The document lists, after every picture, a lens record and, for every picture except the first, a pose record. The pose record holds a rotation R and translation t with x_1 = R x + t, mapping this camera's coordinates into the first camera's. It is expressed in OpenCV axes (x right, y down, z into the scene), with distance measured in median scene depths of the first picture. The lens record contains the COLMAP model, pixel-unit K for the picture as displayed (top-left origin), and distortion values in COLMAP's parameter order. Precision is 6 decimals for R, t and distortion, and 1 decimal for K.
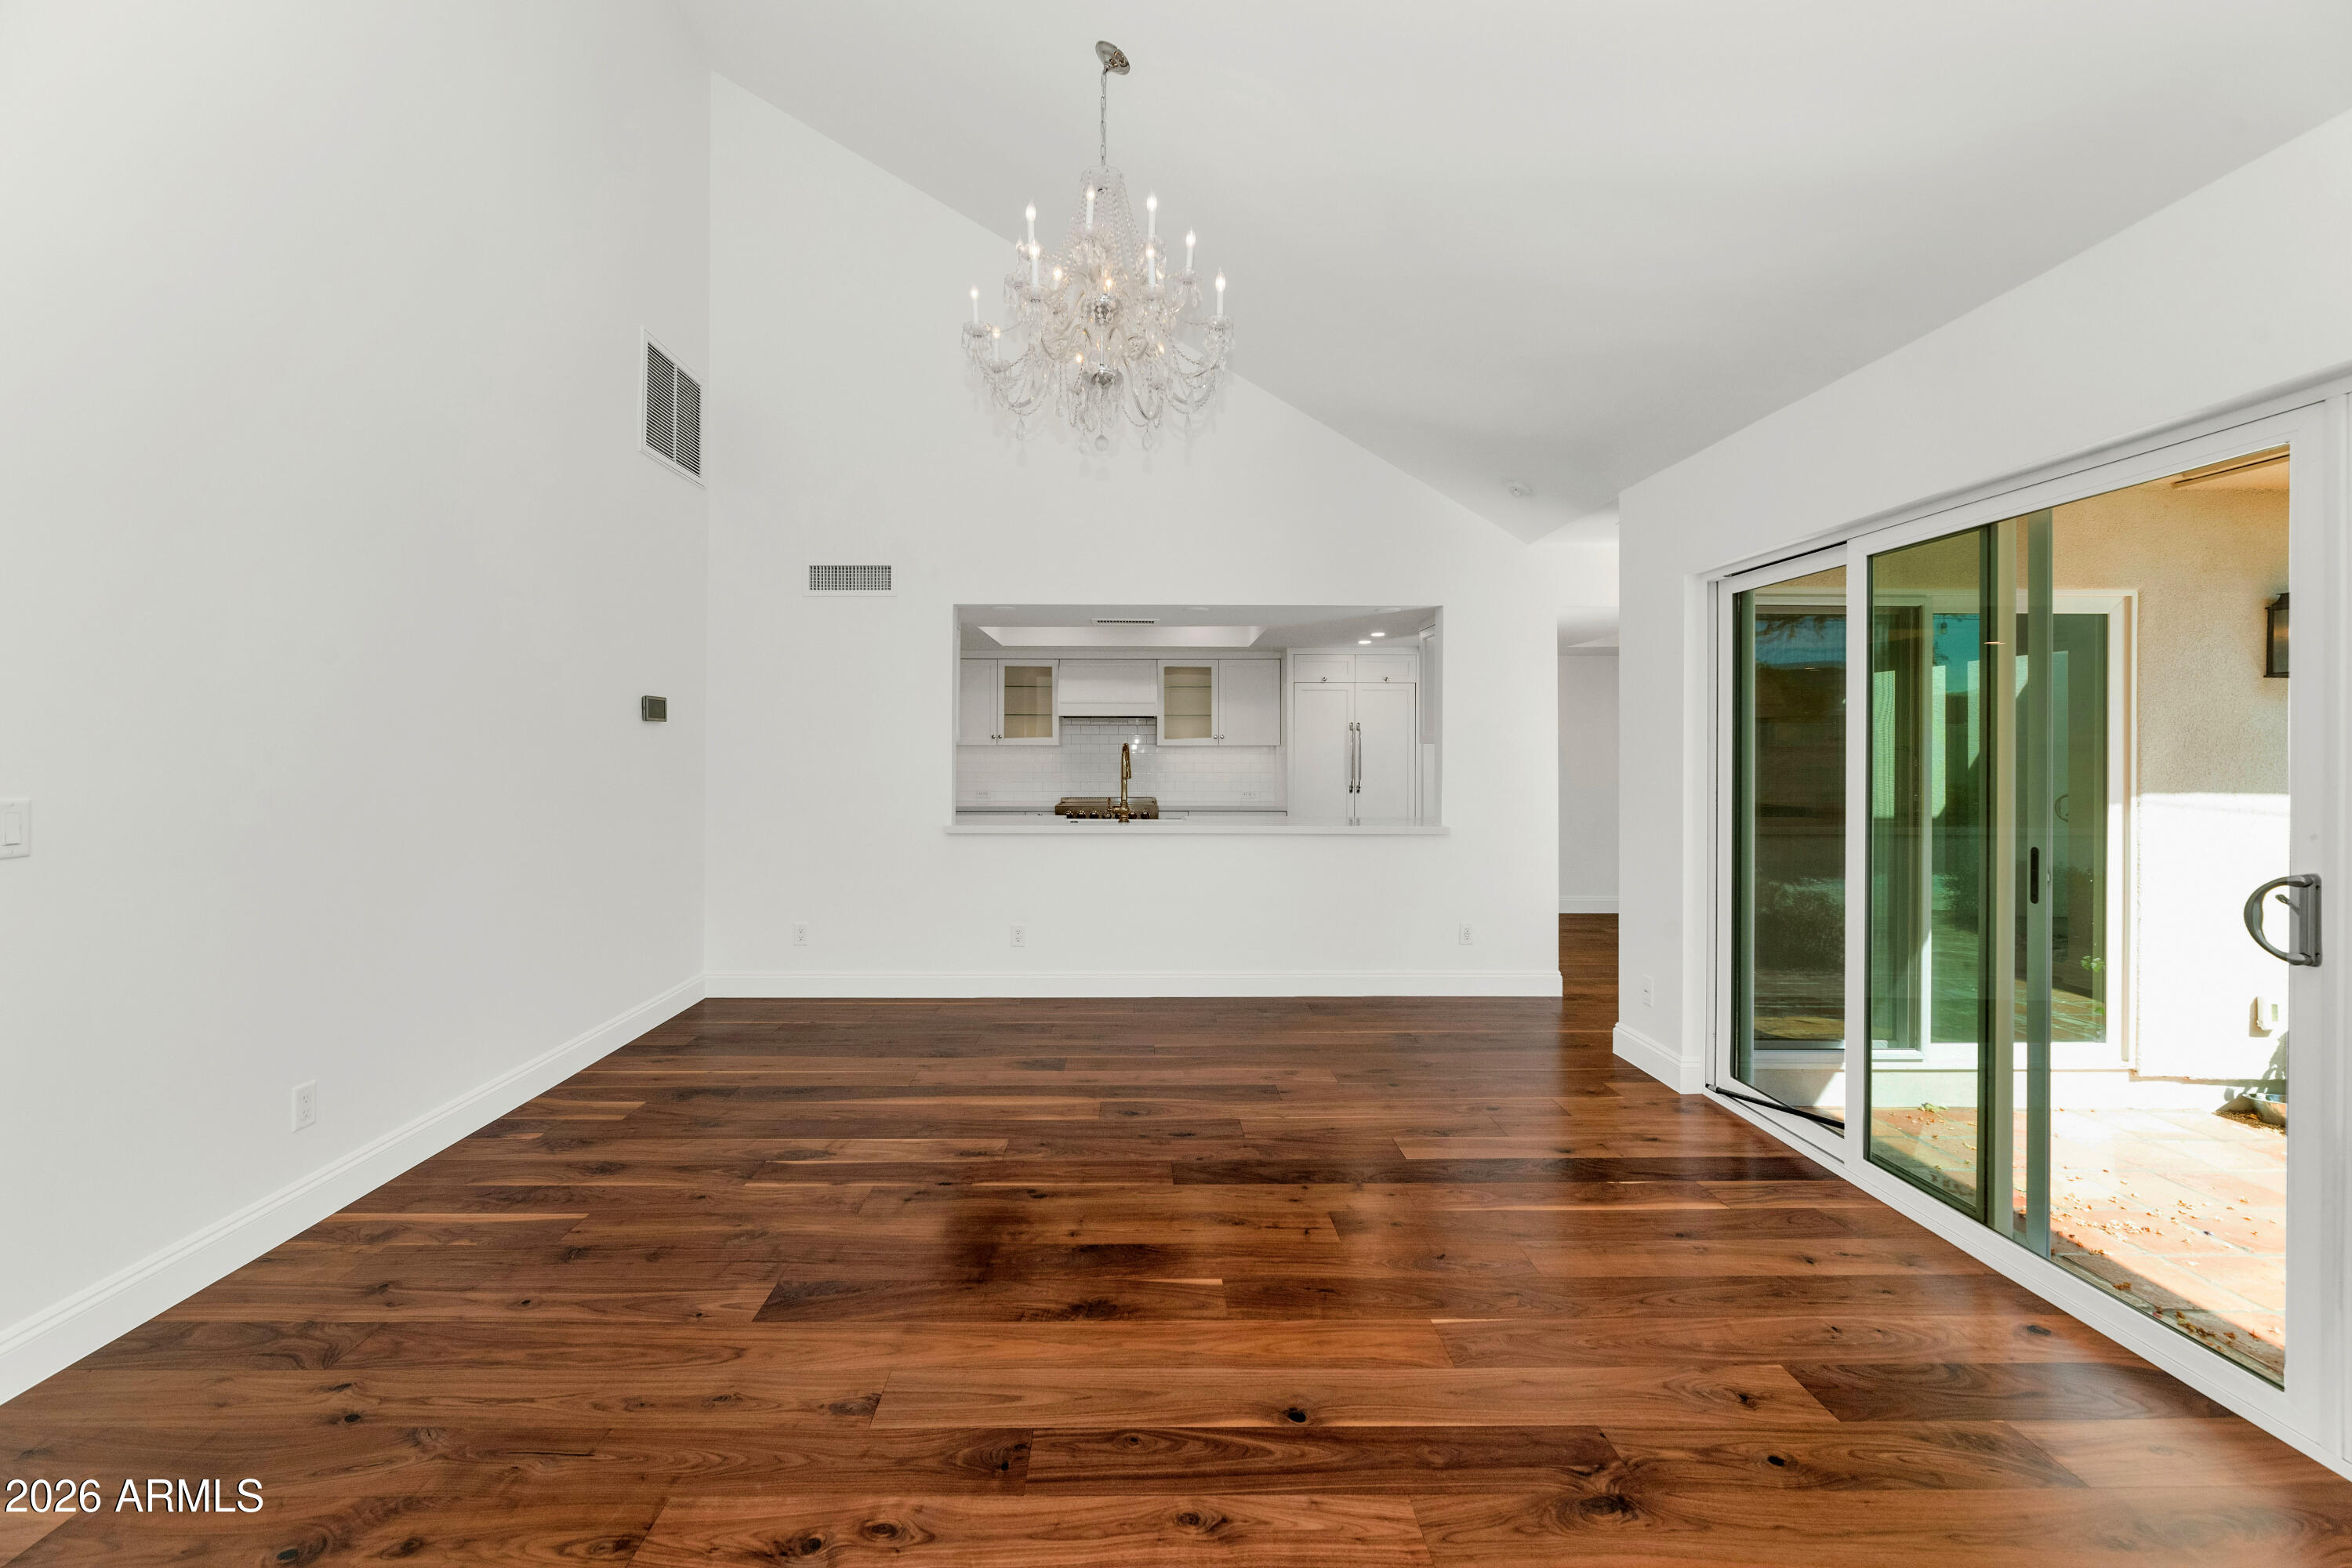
lens RADIAL K [[959.1, 0, 1146.7], [0, 959.1, 752.9], [0, 0, 1]] dist [0.001317, -0.000069]
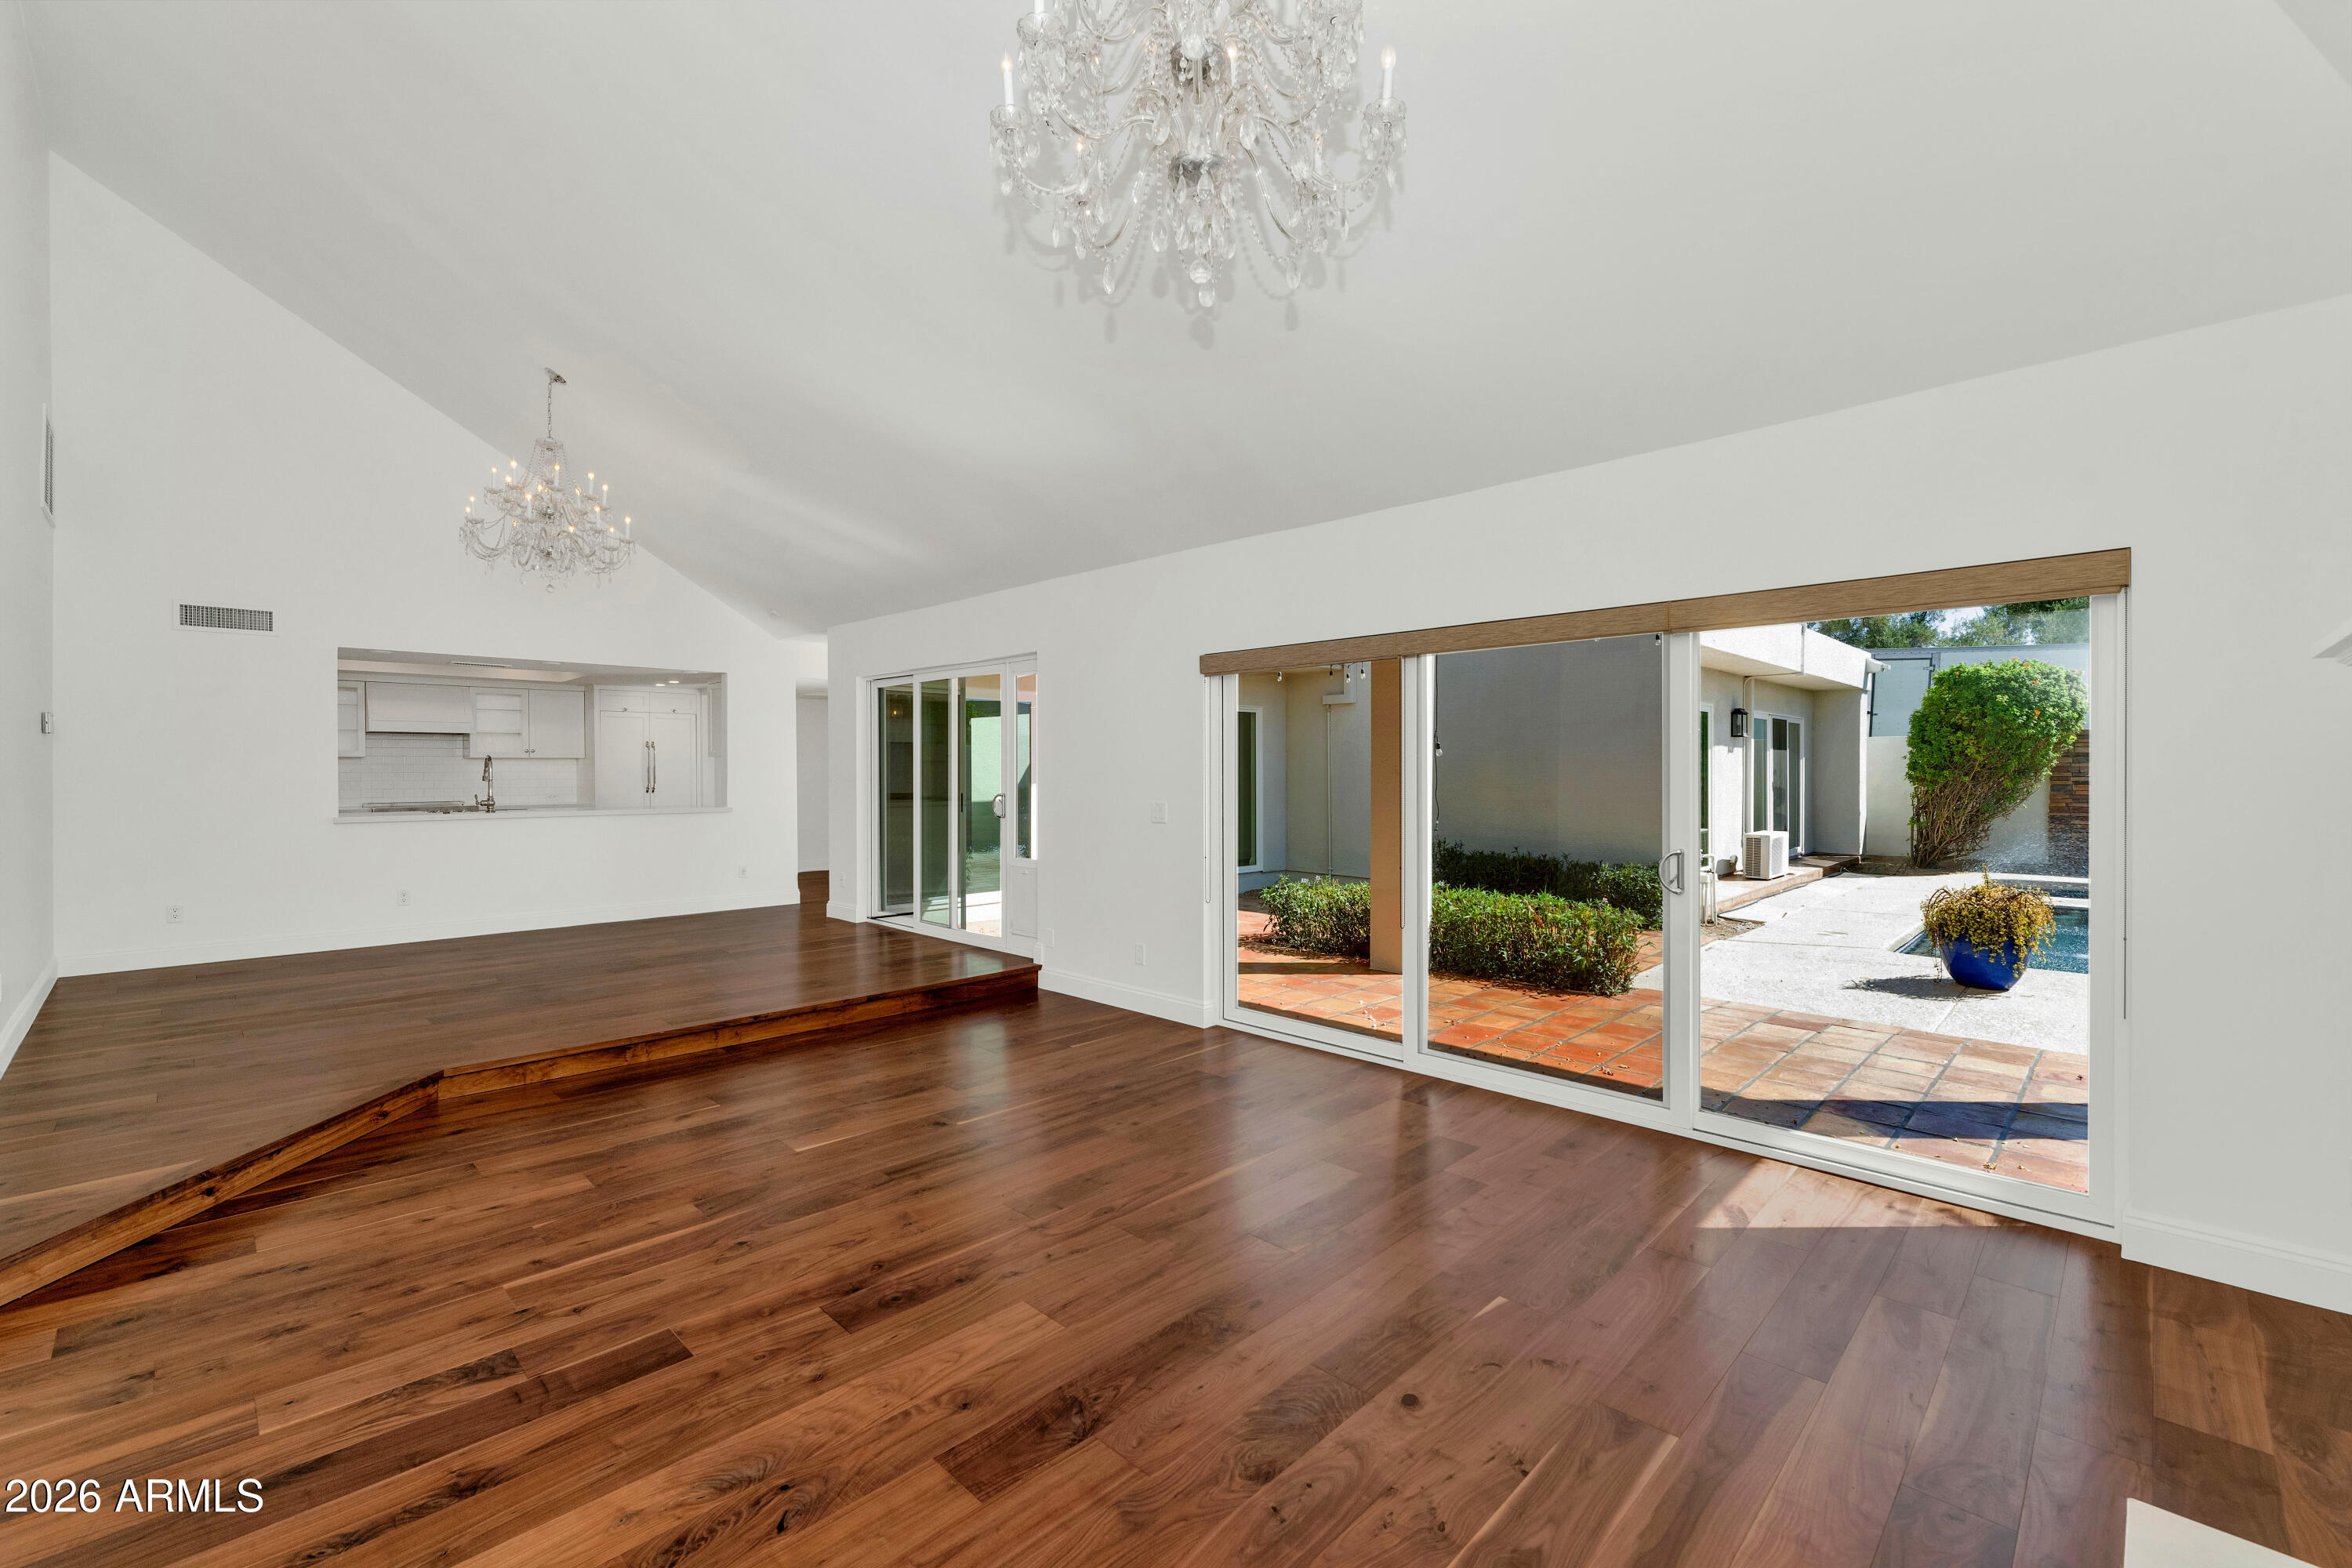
lens RADIAL K [[980.3, 0, 1180.5], [0, 980.3, 771.1], [0, 0, 1]] dist [-0.003787, 0.000352]
pose [[0.707559, -0.004386, 0.706641, -0.473664], [0.002085, 0.999989, 0.004119, 0.013452], [-0.706651, -0.001441, 0.707561, -1.058172]]
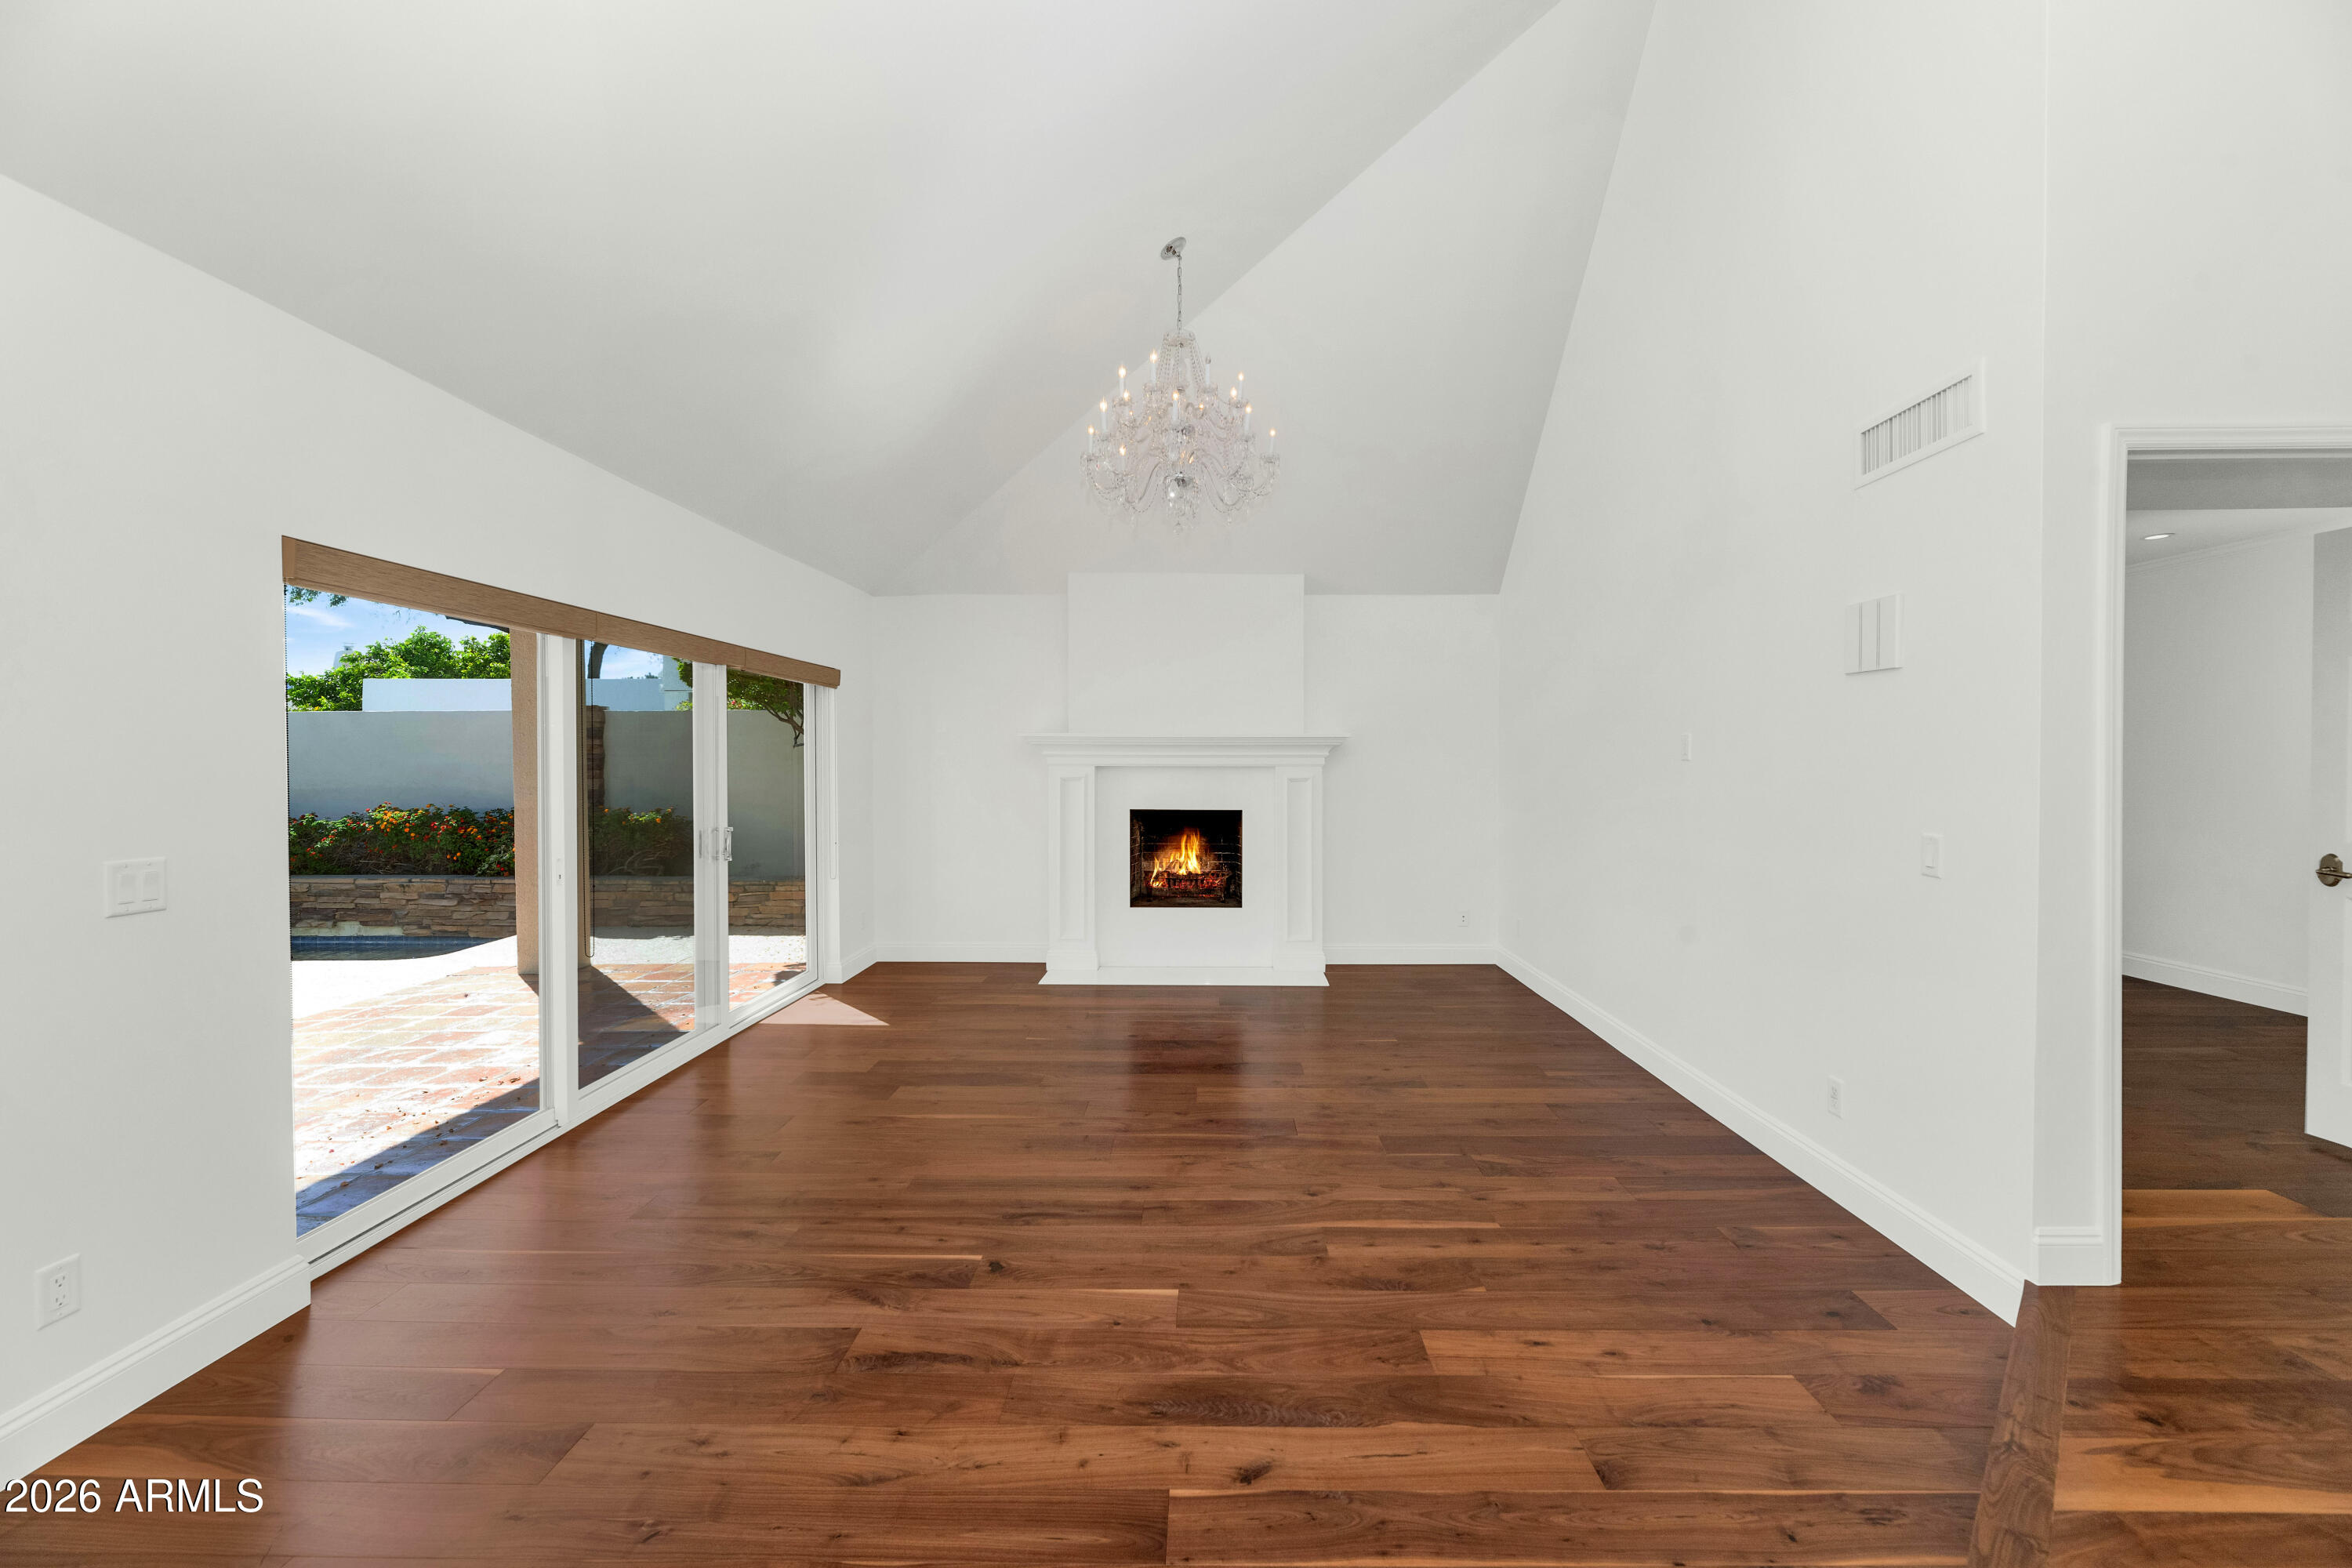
lens RADIAL K [[959.1, 0, 1200.5], [0, 959.1, 772.7], [0, 0, 1]] dist [0.001317, -0.000069]
pose [[-0.999834, 0.001760, 0.018144, -0.080181], [0.001911, 0.999963, 0.008350, 0.010826], [-0.018128, 0.008383, -0.999801, 0.625500]]
